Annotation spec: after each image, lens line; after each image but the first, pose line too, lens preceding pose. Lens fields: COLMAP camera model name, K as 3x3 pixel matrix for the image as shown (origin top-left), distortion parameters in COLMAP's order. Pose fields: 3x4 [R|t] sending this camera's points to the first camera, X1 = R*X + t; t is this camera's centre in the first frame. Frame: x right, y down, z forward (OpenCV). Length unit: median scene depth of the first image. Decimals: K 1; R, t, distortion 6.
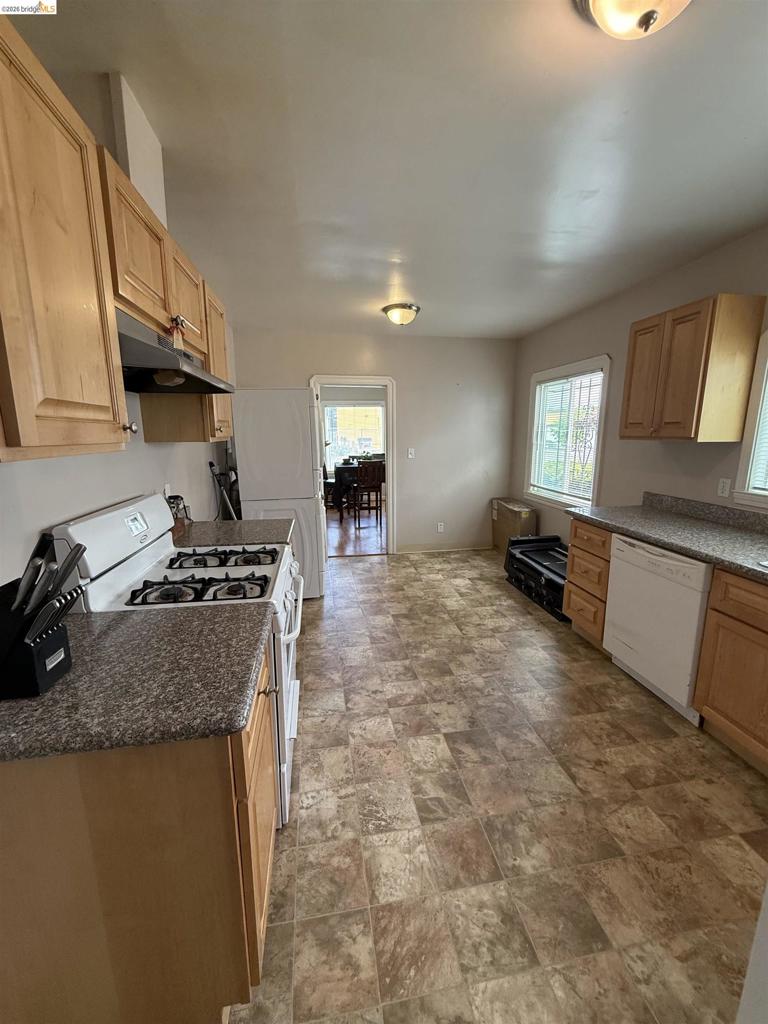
lens RADIAL K [[406.8, 0, 384.7], [0, 406.8, 510.8], [0, 0, 1]] dist [0.000998, 0.000014]
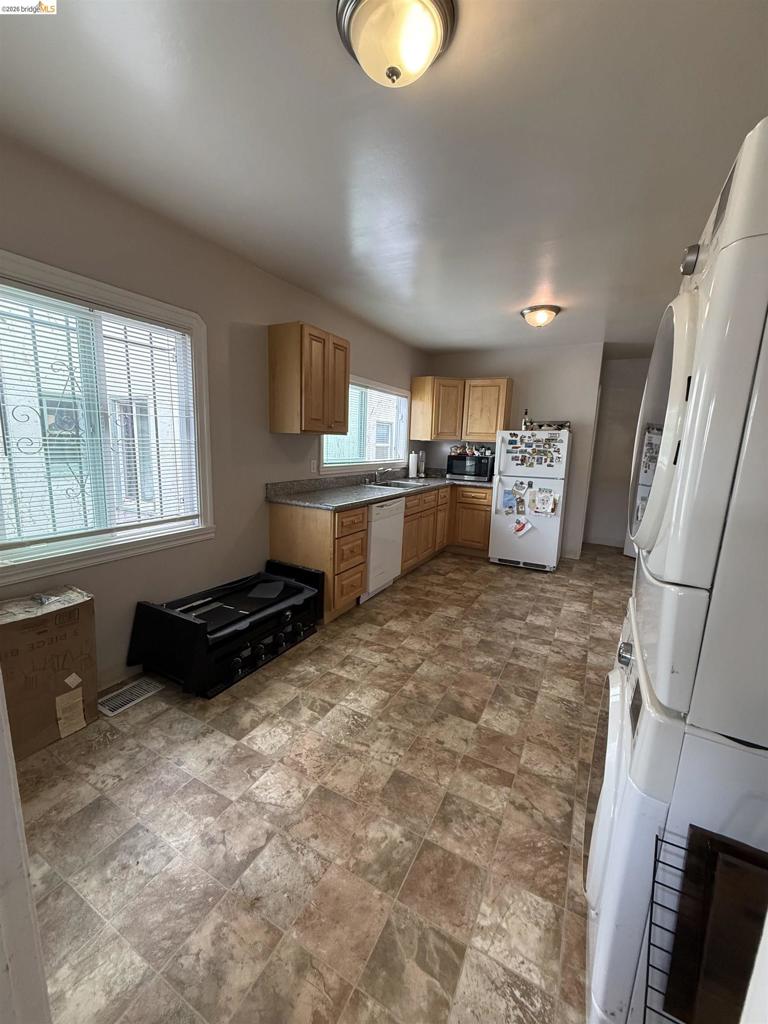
lens RADIAL K [[406.8, 0, 341.2], [0, 406.8, 415.7], [0, 0, 1]] dist [0.000998, 0.000014]
pose [[-0.731551, 0.021967, 0.681433, -0.300265], [0.103490, 0.991477, 0.079140, -0.326175], [-0.673886, 0.128417, -0.727589, 1.686578]]
